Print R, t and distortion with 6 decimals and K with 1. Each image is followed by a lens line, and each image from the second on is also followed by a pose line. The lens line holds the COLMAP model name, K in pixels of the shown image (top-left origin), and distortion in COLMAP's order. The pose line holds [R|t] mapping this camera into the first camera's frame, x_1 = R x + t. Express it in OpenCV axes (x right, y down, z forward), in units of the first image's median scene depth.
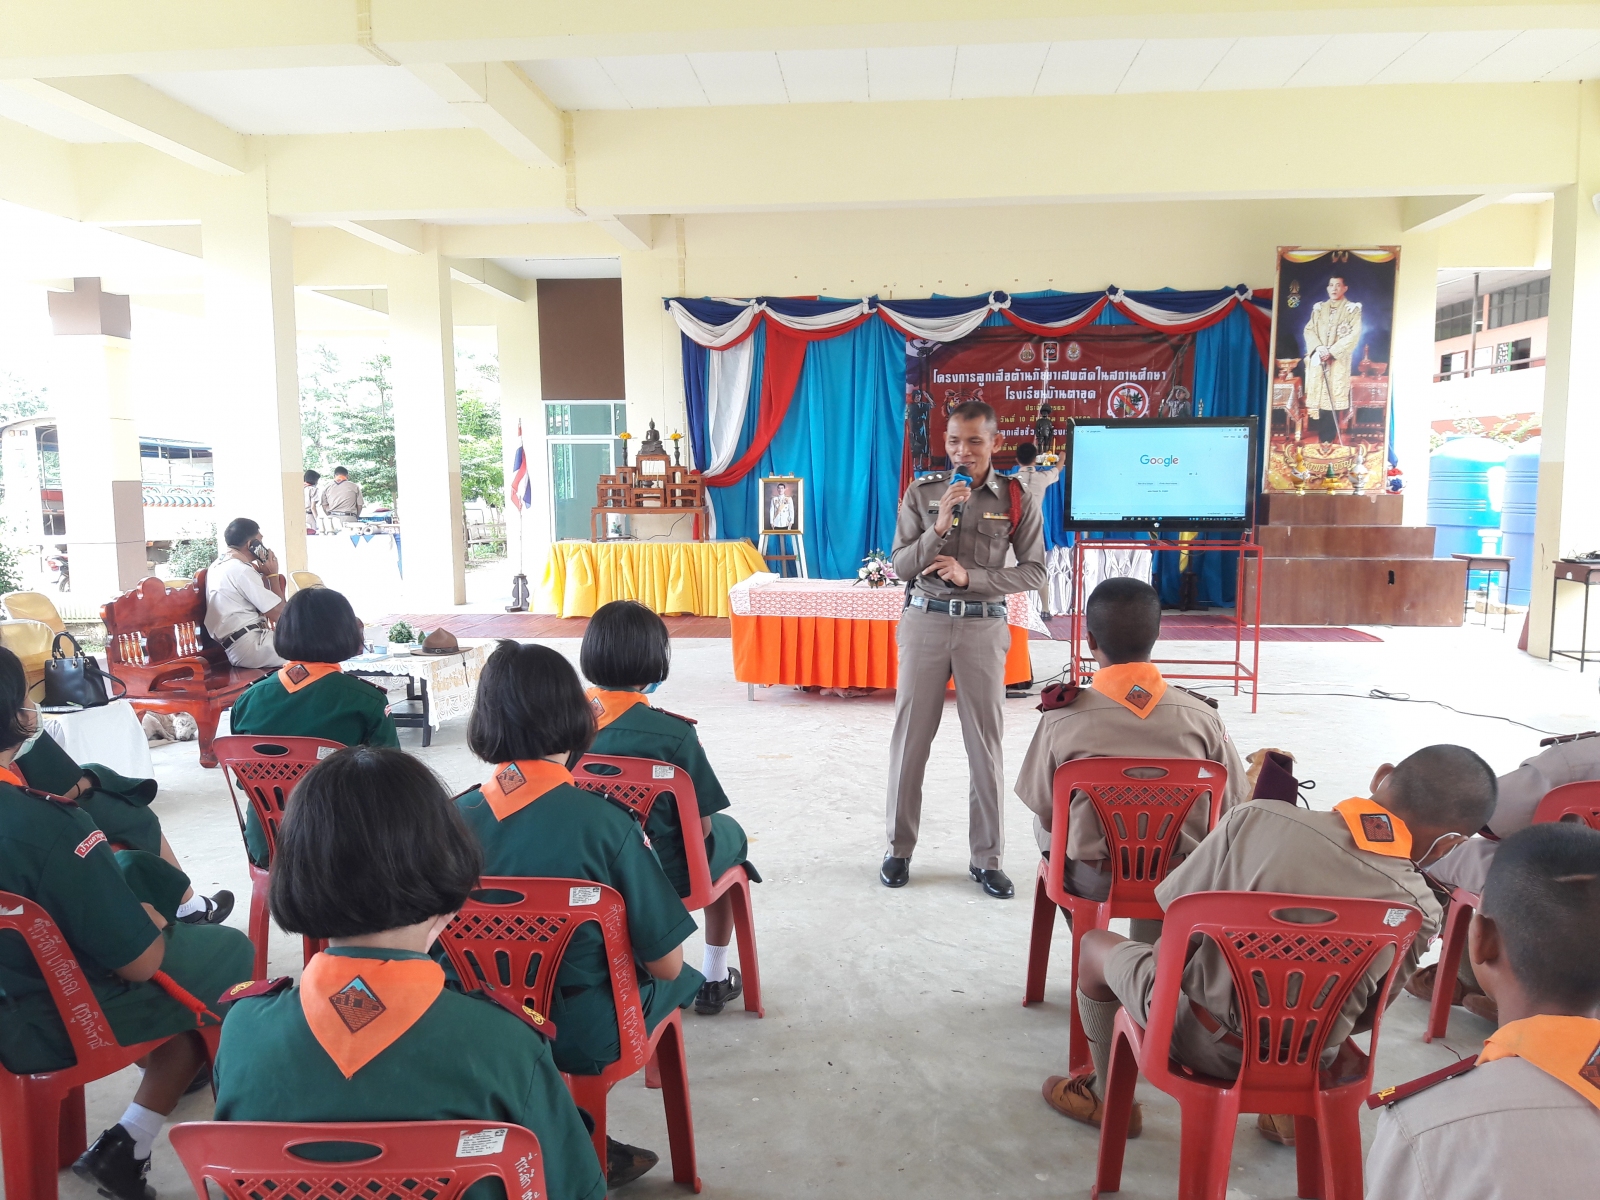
lens RADIAL K [[1327.8, 0, 779.0], [0, 1327.8, 644.6], [0, 0, 1]] dist [0.134246, -0.358273]
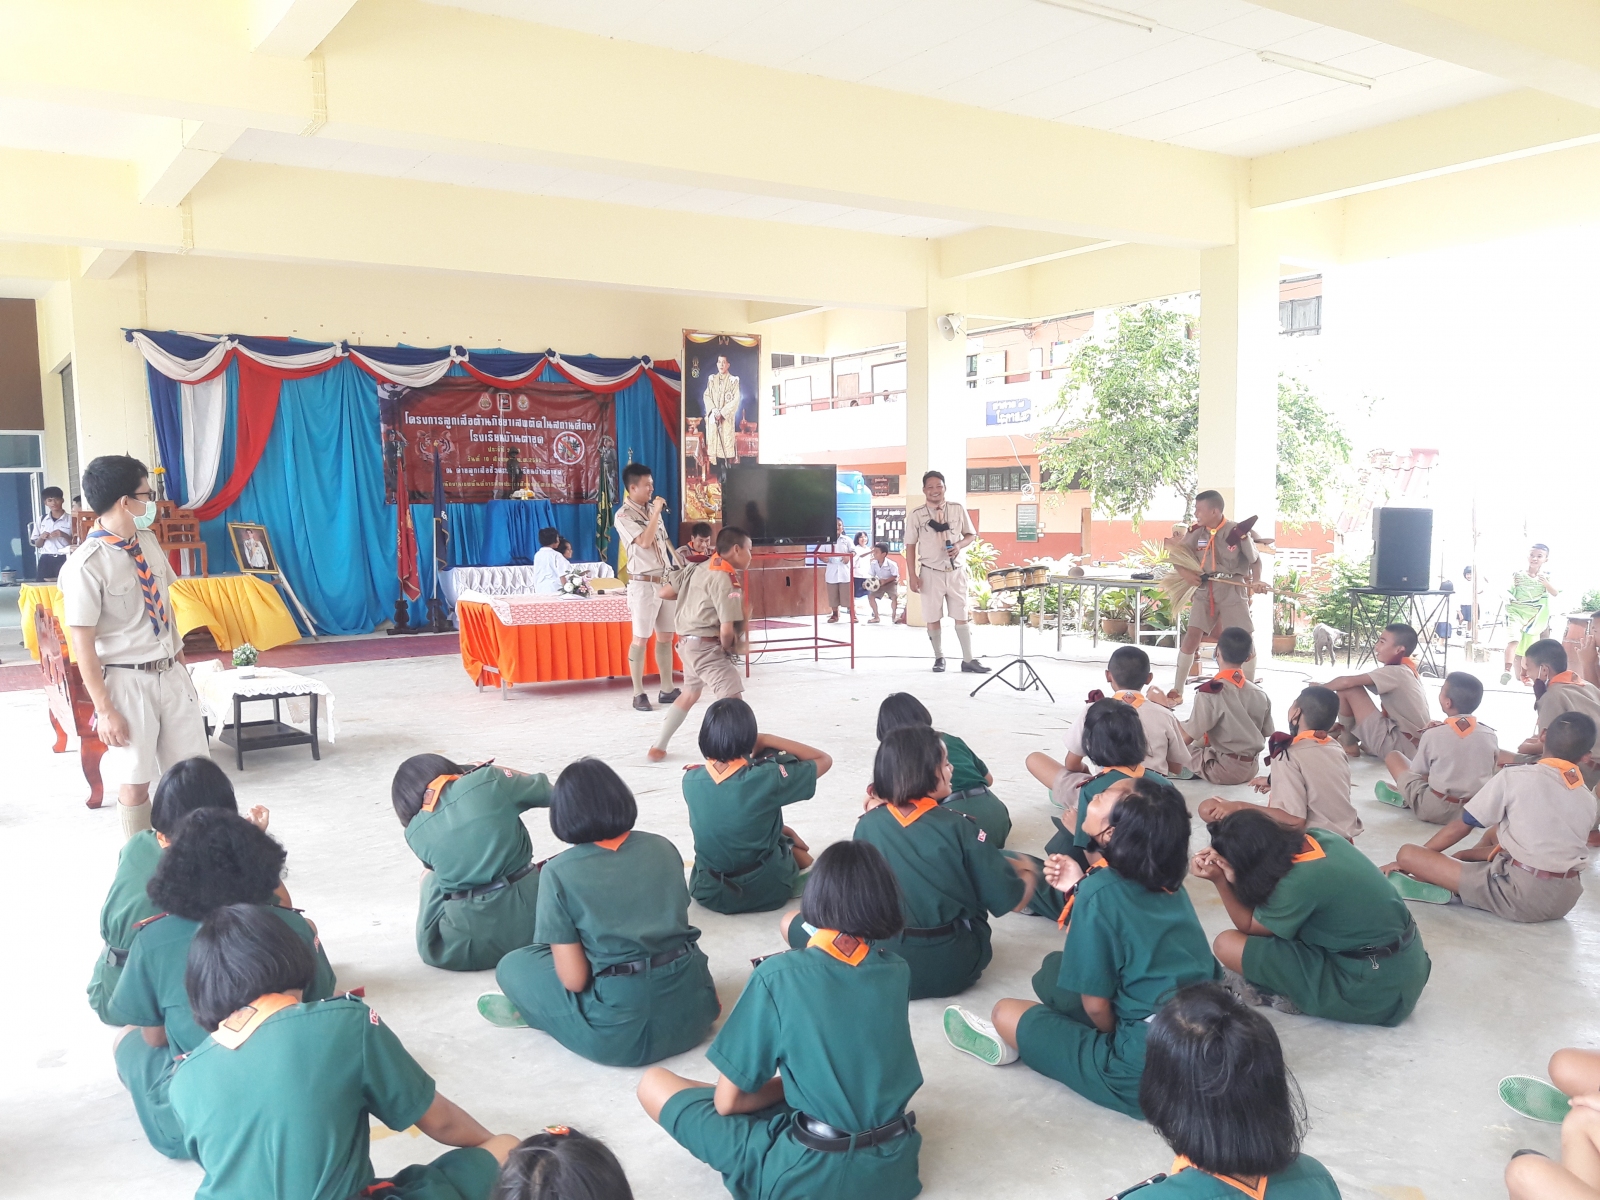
lens RADIAL K [[1305.2, 0, 789.3], [0, 1305.2, 643.7], [0, 0, 1]] dist [0.189727, -0.517330]
pose [[0.781271, -0.073295, 0.619874, -0.326887], [0.090719, 0.995871, 0.003414, 0.007433], [-0.617564, 0.053567, 0.784694, -0.032852]]
